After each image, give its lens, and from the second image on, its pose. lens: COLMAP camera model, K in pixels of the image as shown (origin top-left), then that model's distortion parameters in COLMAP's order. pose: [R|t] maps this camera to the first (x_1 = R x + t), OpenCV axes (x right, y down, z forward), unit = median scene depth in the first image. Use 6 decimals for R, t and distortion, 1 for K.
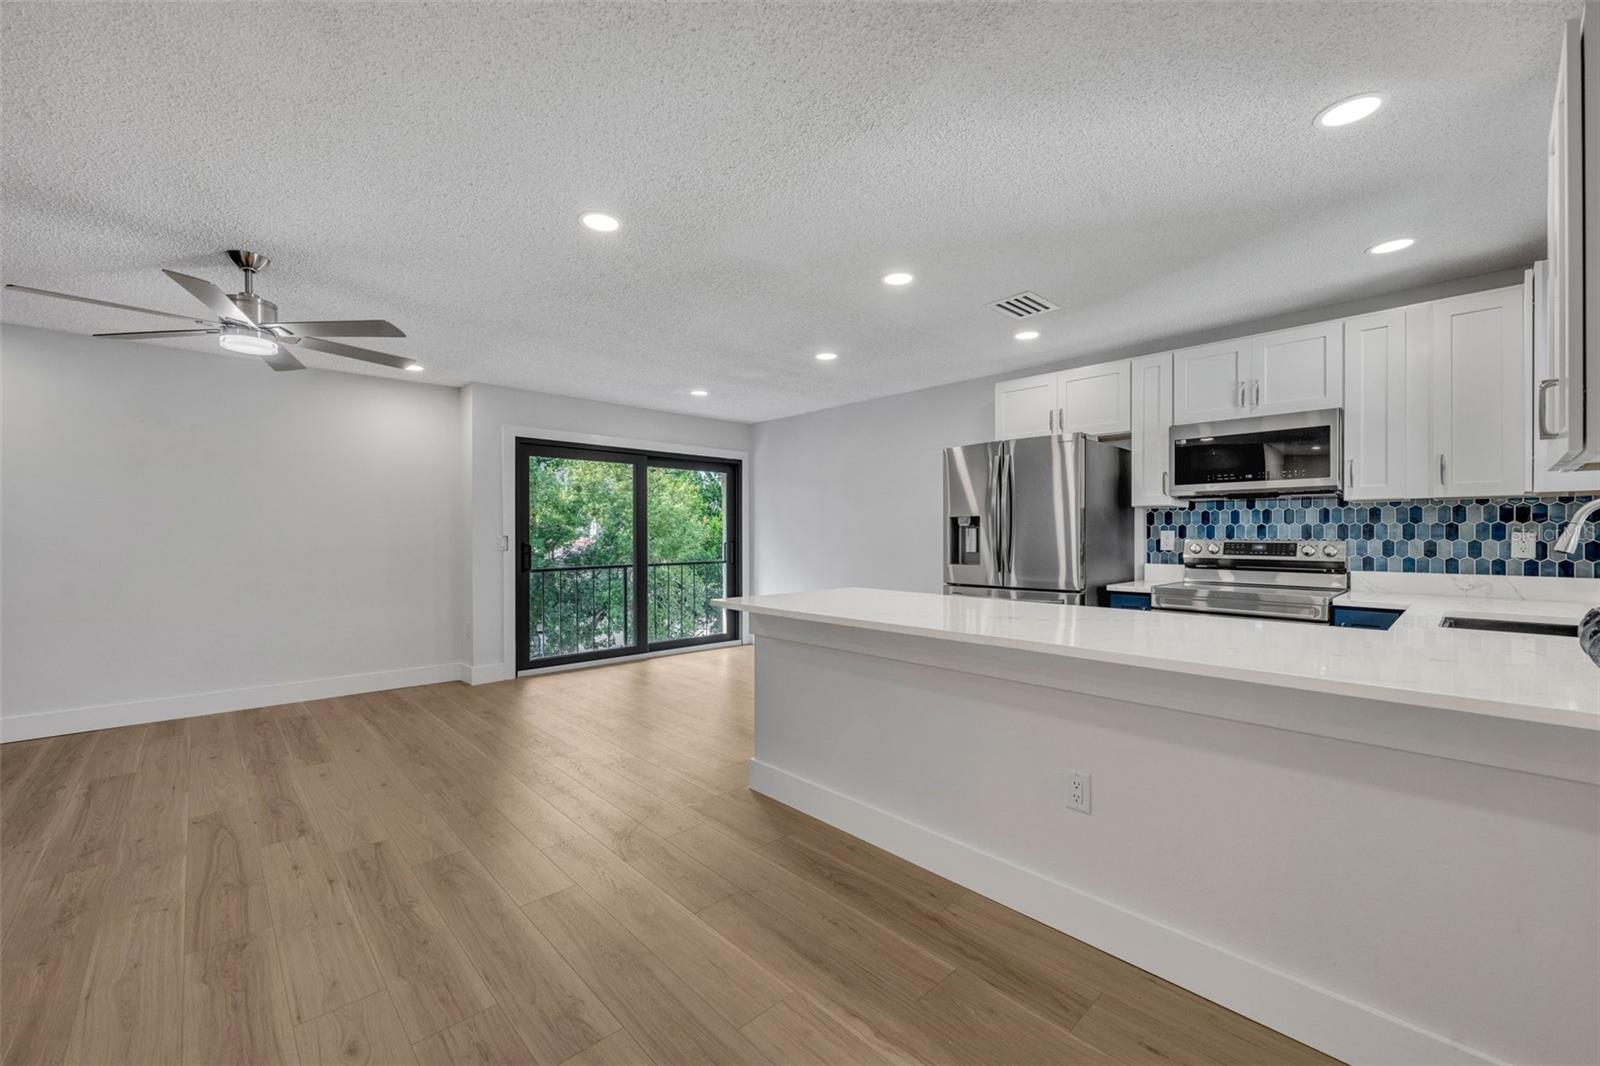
lens RADIAL K [[647.0, 0, 815.3], [0, 647.0, 533.4], [0, 0, 1]] dist [-0.000520, 0.000253]
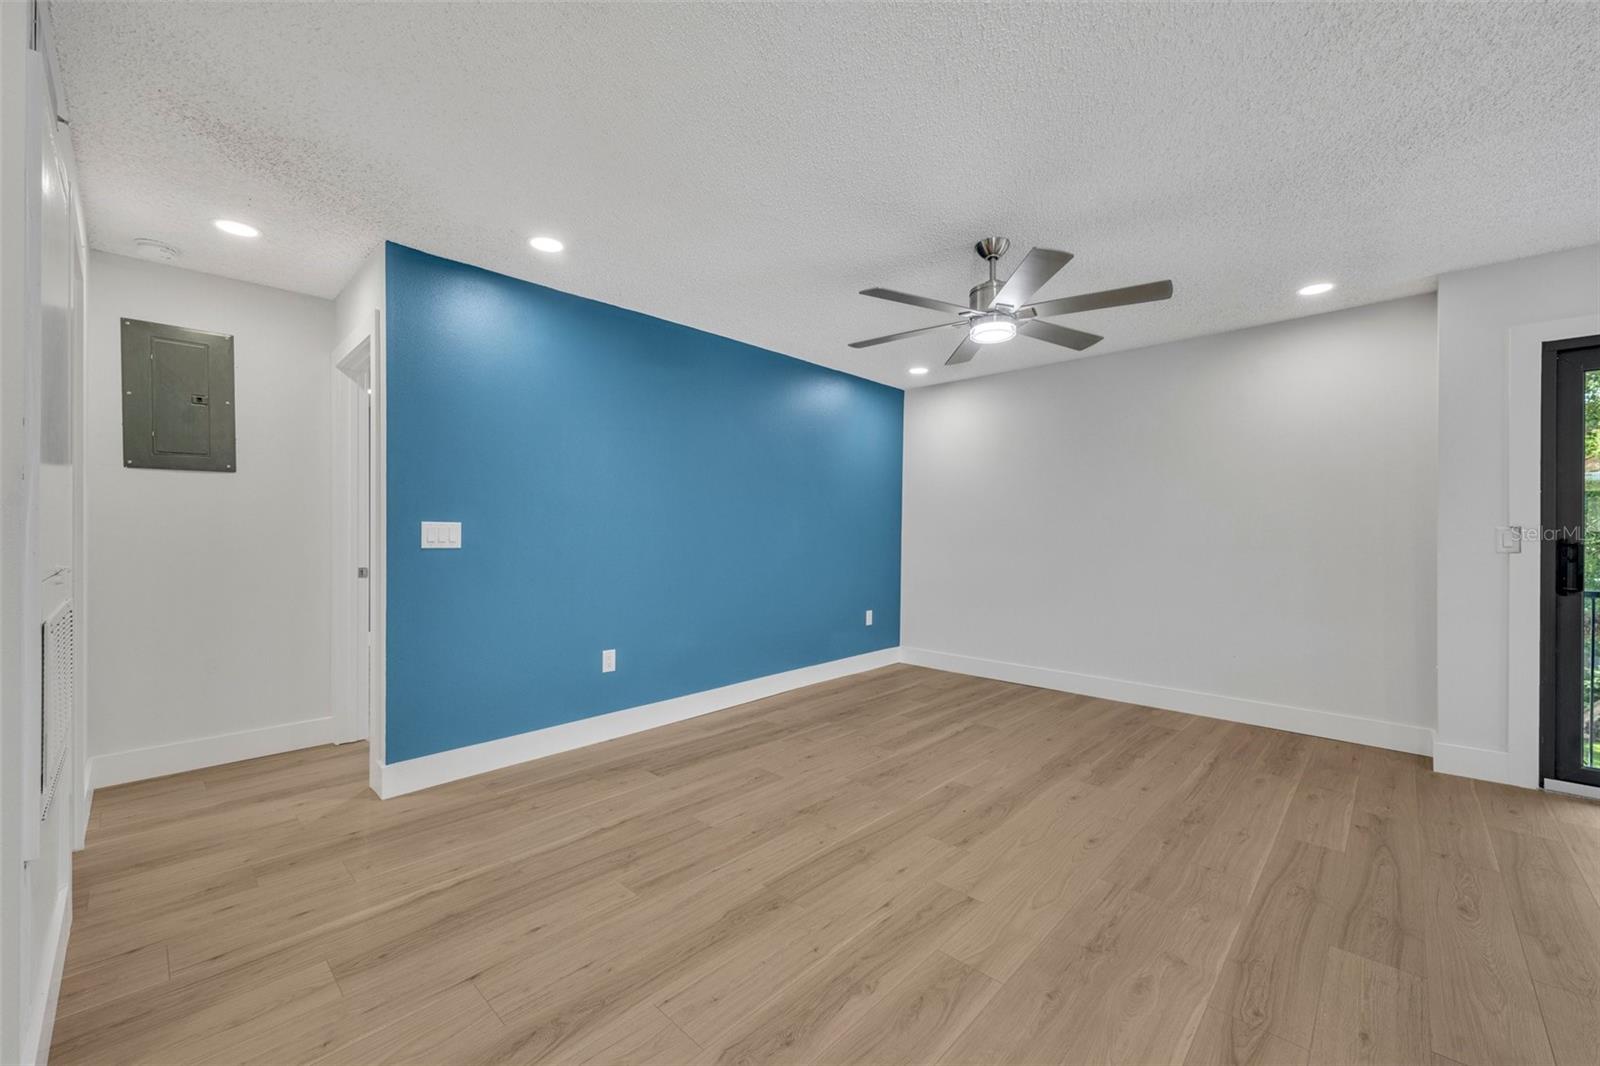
lens RADIAL K [[647.0, 0, 801.9], [0, 647.0, 538.1], [0, 0, 1]] dist [-0.000520, 0.000253]
pose [[0.026464, 0.014782, -0.999540, 0.113642], [-0.000005, 0.999891, 0.014787, 0.008967], [0.999650, -0.000386, 0.026461, 0.675143]]
